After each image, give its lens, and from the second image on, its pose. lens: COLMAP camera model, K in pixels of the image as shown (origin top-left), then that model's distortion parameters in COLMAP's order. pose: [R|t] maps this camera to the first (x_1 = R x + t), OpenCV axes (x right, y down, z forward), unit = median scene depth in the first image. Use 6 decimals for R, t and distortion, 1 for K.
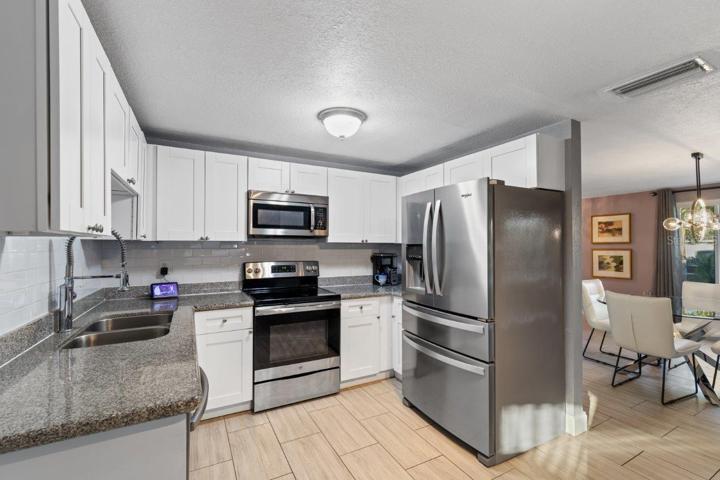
lens RADIAL K [[323.8, 0, 363.1], [0, 323.8, 244.4], [0, 0, 1]] dist [0.000150, 0.000110]
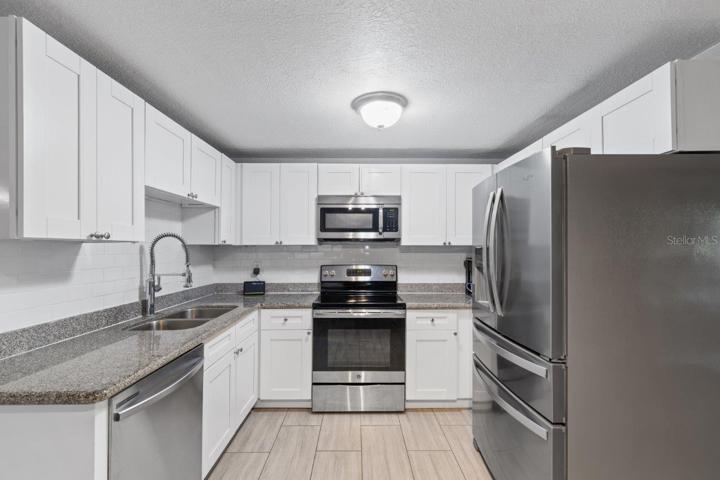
lens RADIAL K [[320.9, 0, 359.9], [0, 320.9, 248.7], [0, 0, 1]] dist [0.001638, 0.000149]
pose [[0.878919, -0.003367, -0.476958, 0.269032], [0.004692, 0.999988, 0.001587, 0.001565], [0.476947, -0.003633, 0.878924, 0.172772]]
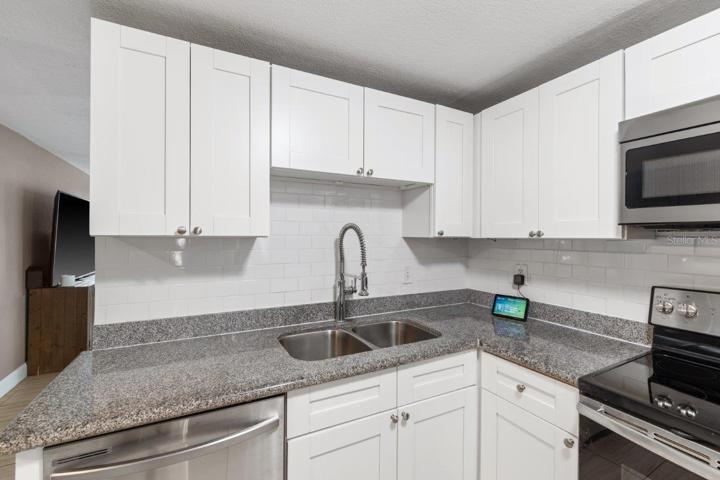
lens RADIAL K [[306.1, 0, 360.7], [0, 306.1, 235.8], [0, 0, 1]] dist [0.001368, 0.000254]
pose [[-0.025191, -0.005901, -0.999665, 0.078259], [-0.001269, 0.999982, -0.005871, -0.011233], [0.999682, 0.001120, -0.025198, 0.689529]]
